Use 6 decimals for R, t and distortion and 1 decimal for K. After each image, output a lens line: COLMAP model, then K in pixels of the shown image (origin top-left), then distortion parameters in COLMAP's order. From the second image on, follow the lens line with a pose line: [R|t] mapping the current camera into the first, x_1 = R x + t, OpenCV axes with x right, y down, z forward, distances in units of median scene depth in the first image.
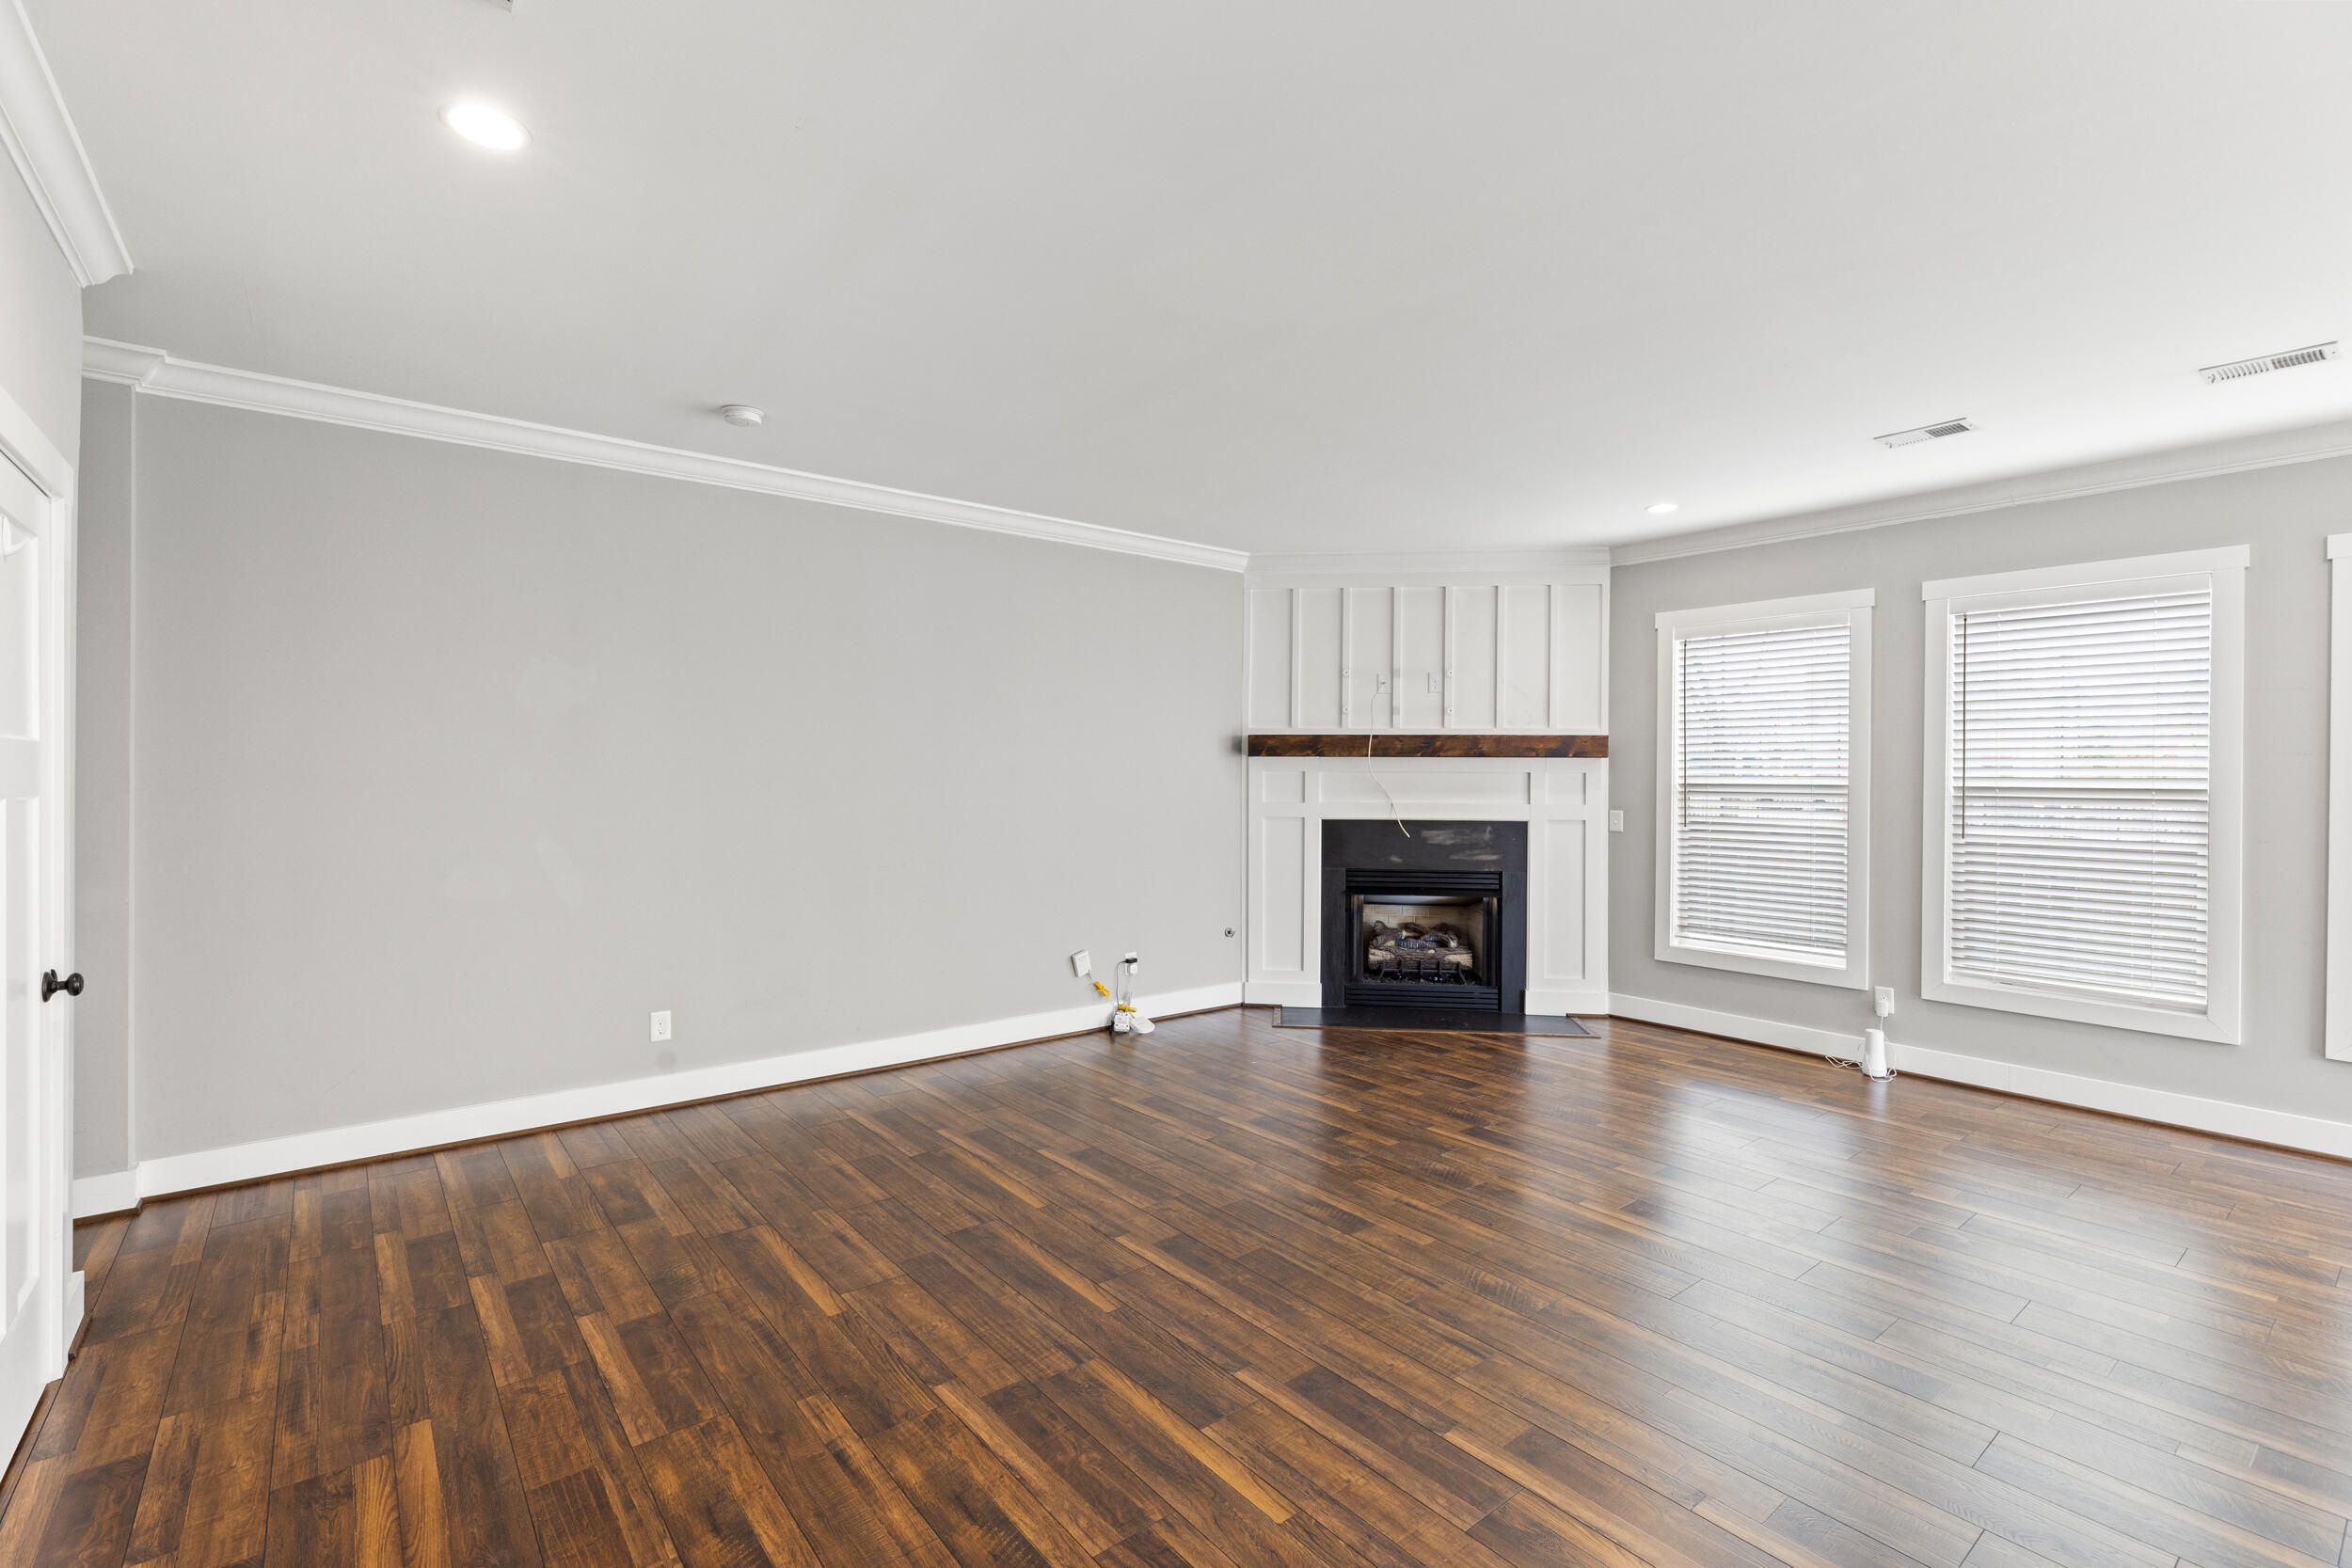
lens RADIAL K [[1059.5, 0, 1167.2], [0, 1059.5, 771.2], [0, 0, 1]] dist [0.011632, -0.000177]
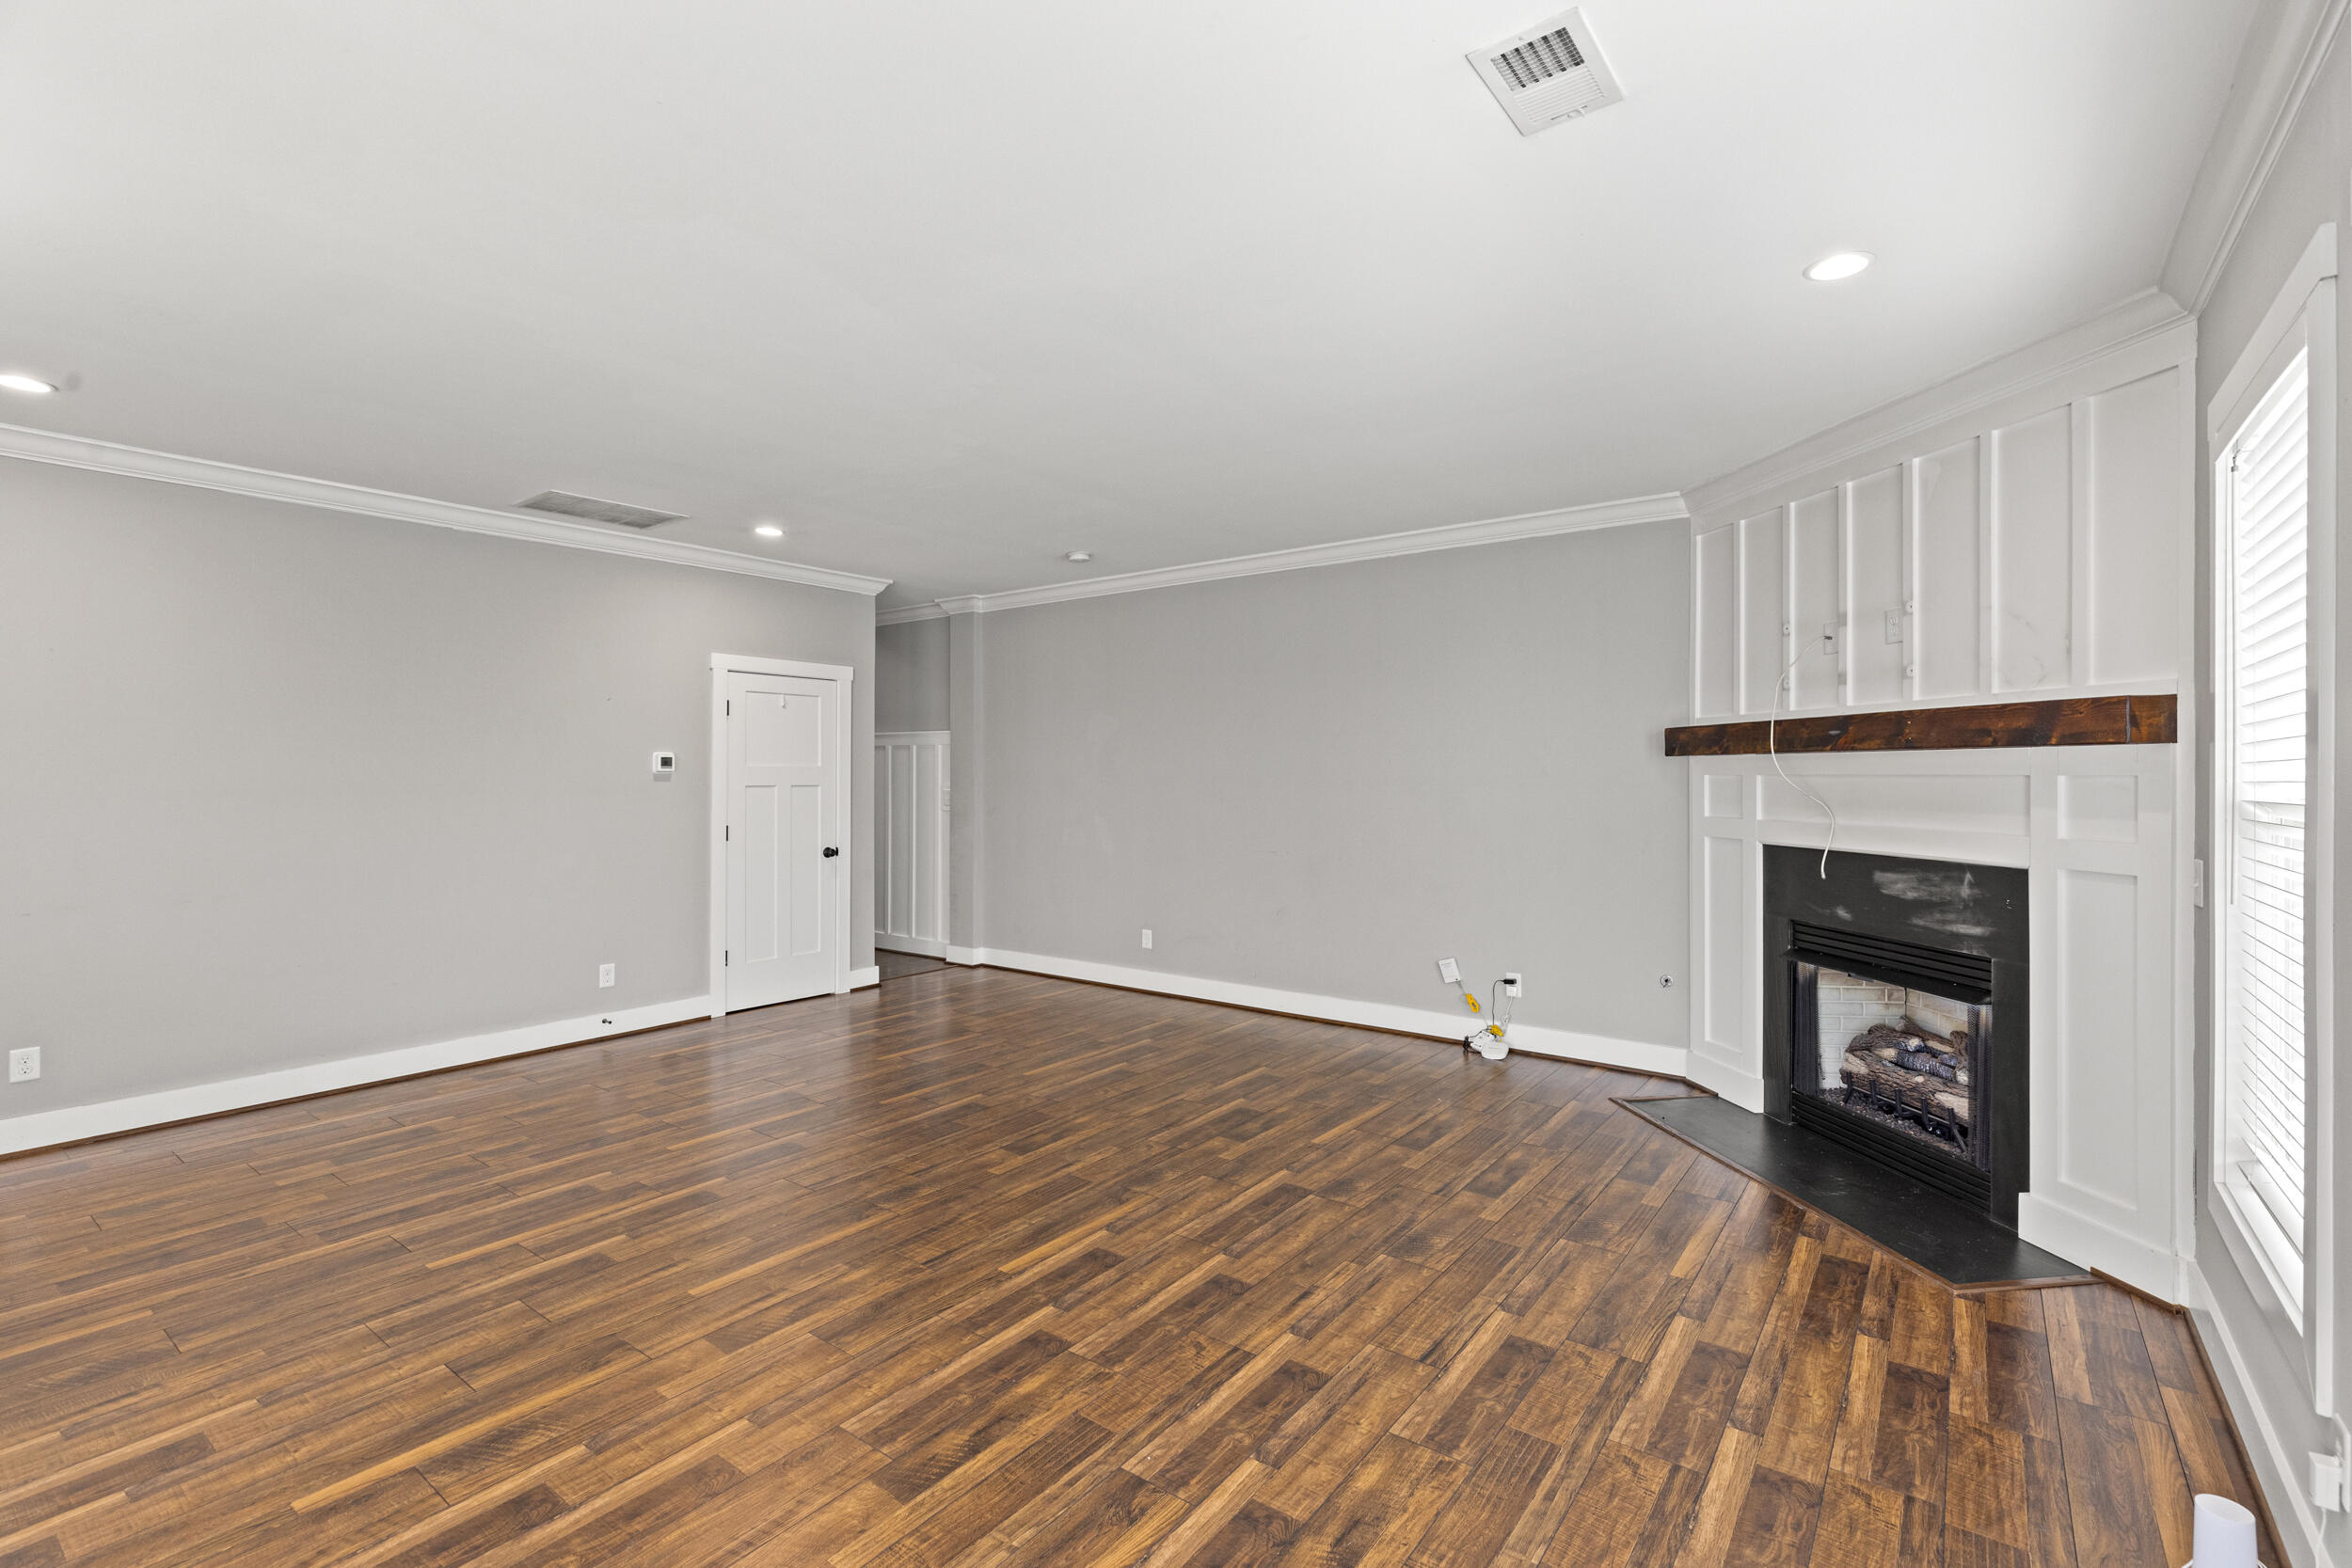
lens RADIAL K [[1048.9, 0, 1173.1], [0, 1048.9, 774.0], [0, 0, 1]] dist [-0.000820, 0.000053]
pose [[0.244912, -0.005231, -0.969531, 0.741518], [0.001631, 0.999986, -0.004983, 0.002275], [0.969544, -0.000361, 0.244917, 0.469779]]
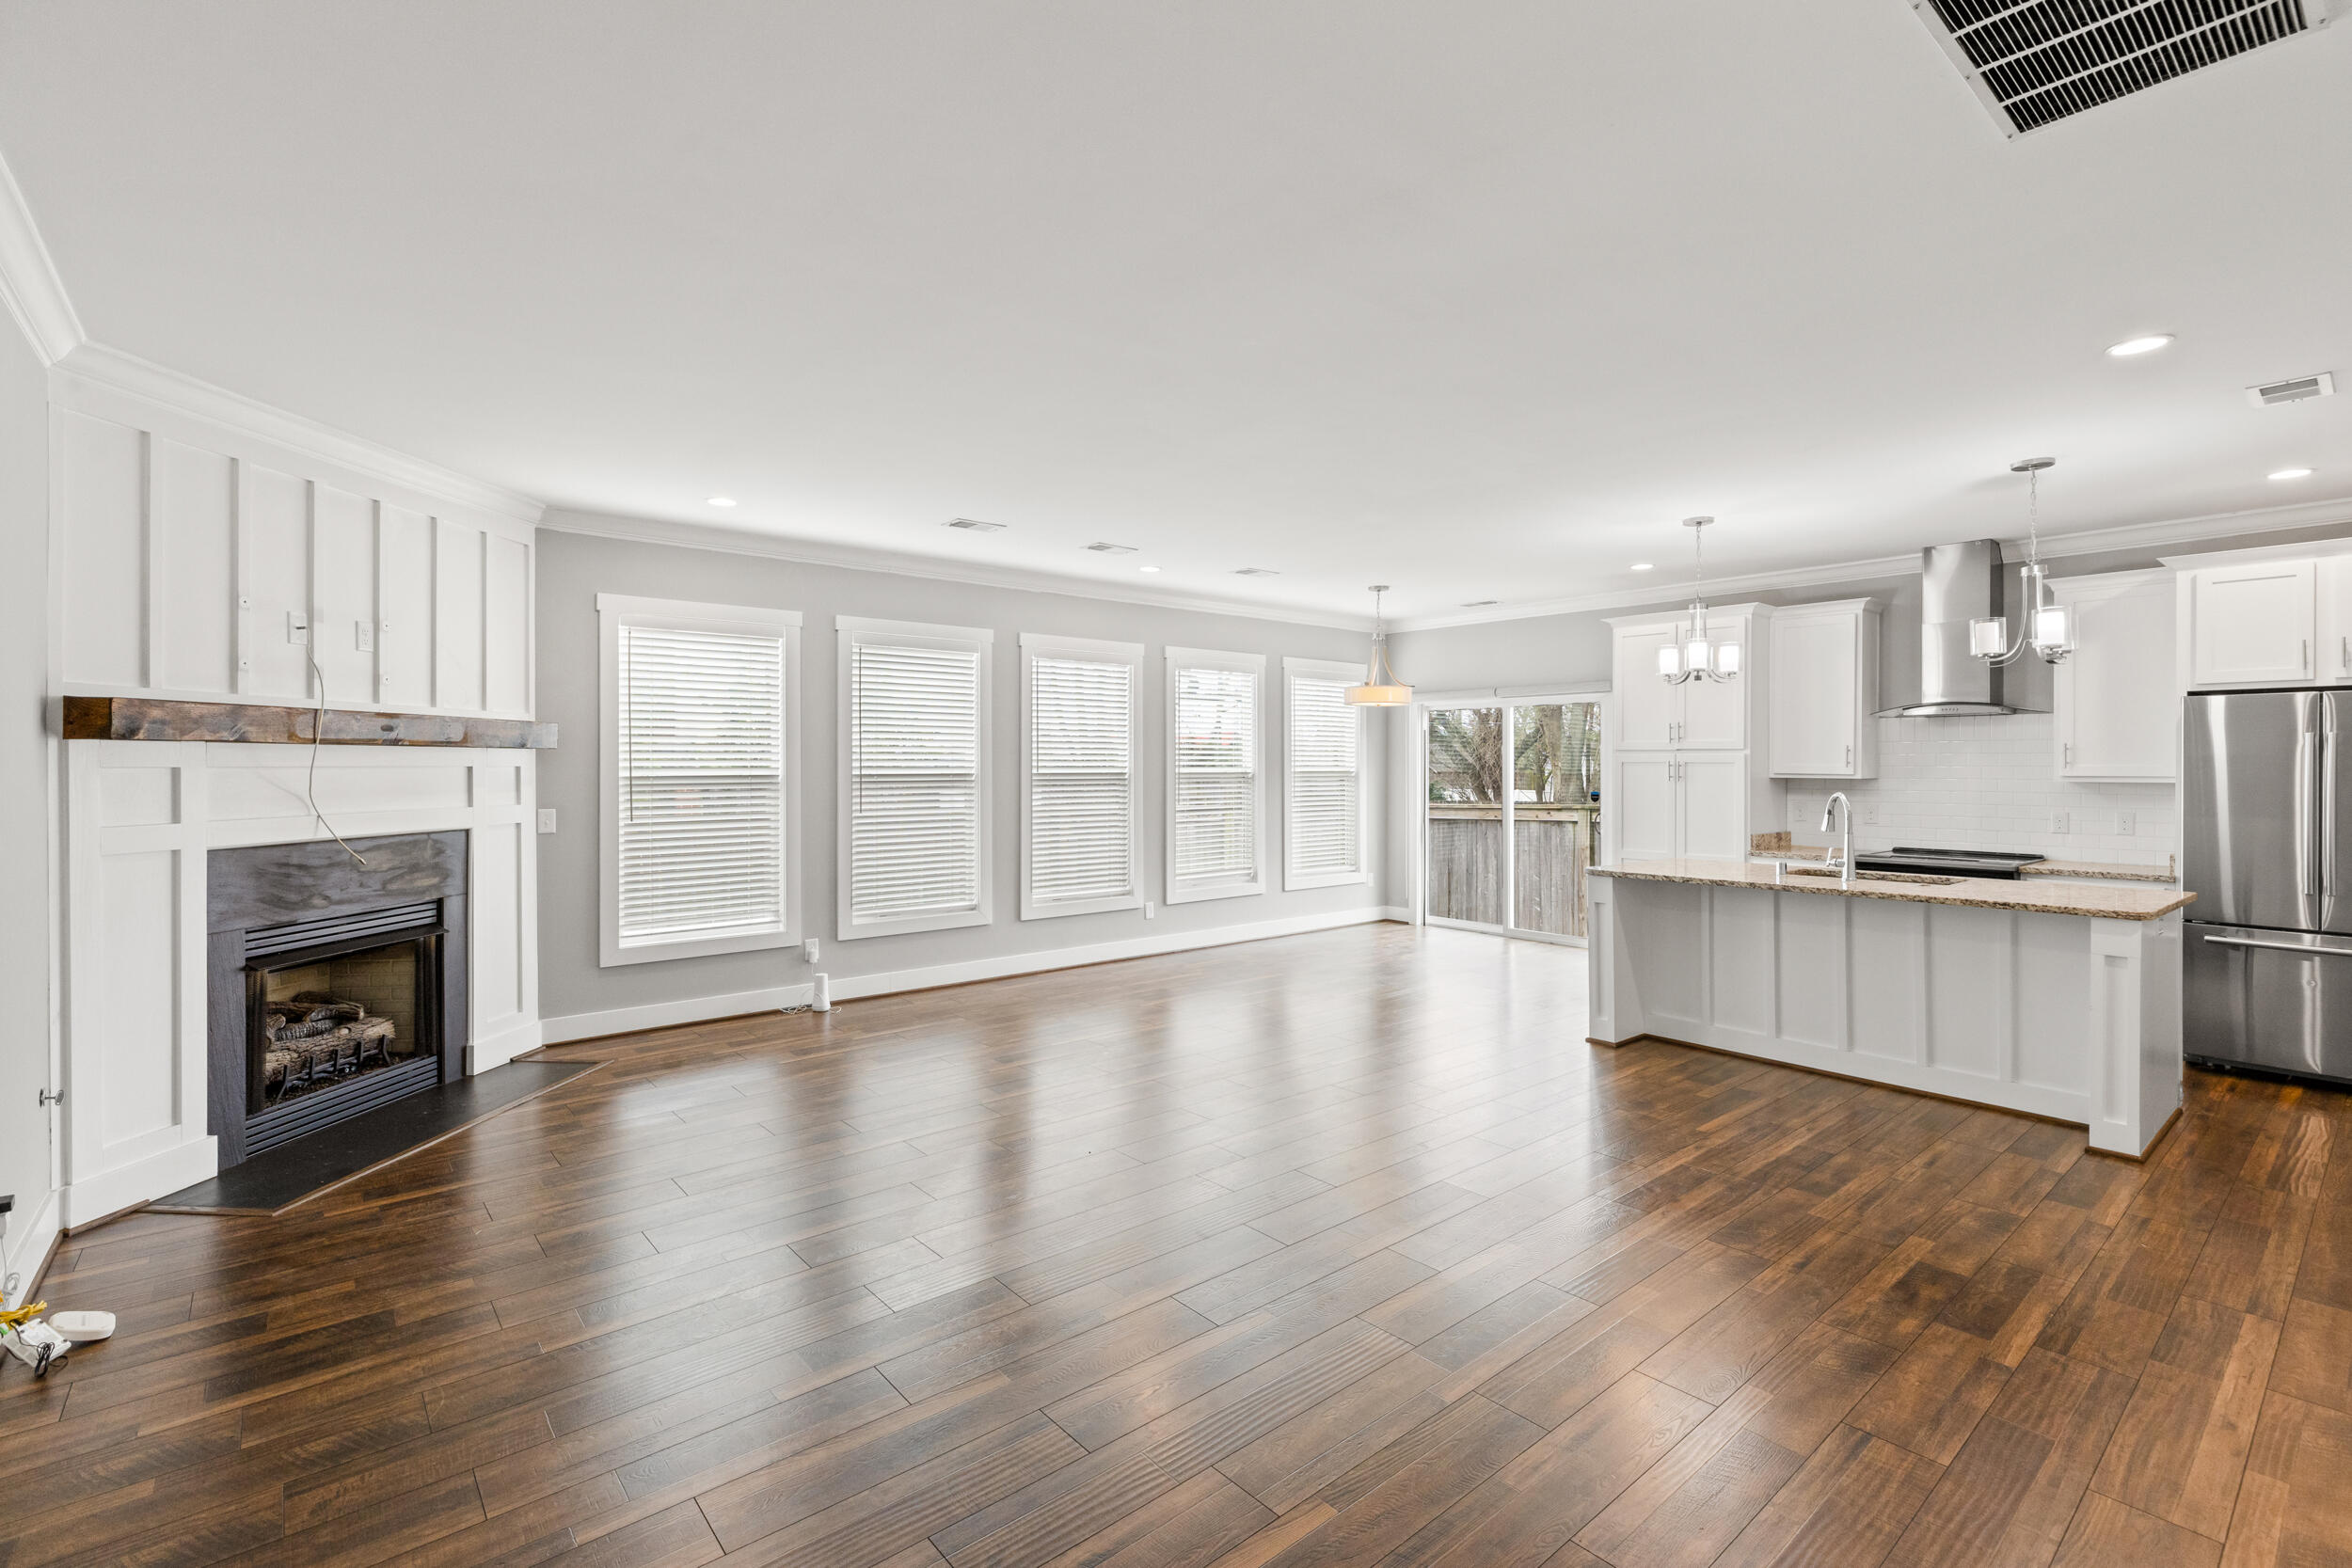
lens RADIAL K [[1048.9, 0, 1173.1], [0, 1048.9, 774.0], [0, 0, 1]] dist [-0.000820, 0.000053]
pose [[-0.026340, -0.015656, 0.999530, -0.448337], [-0.000923, 0.999877, 0.015637, -0.005824], [-0.999653, -0.000511, -0.026351, 0.506072]]
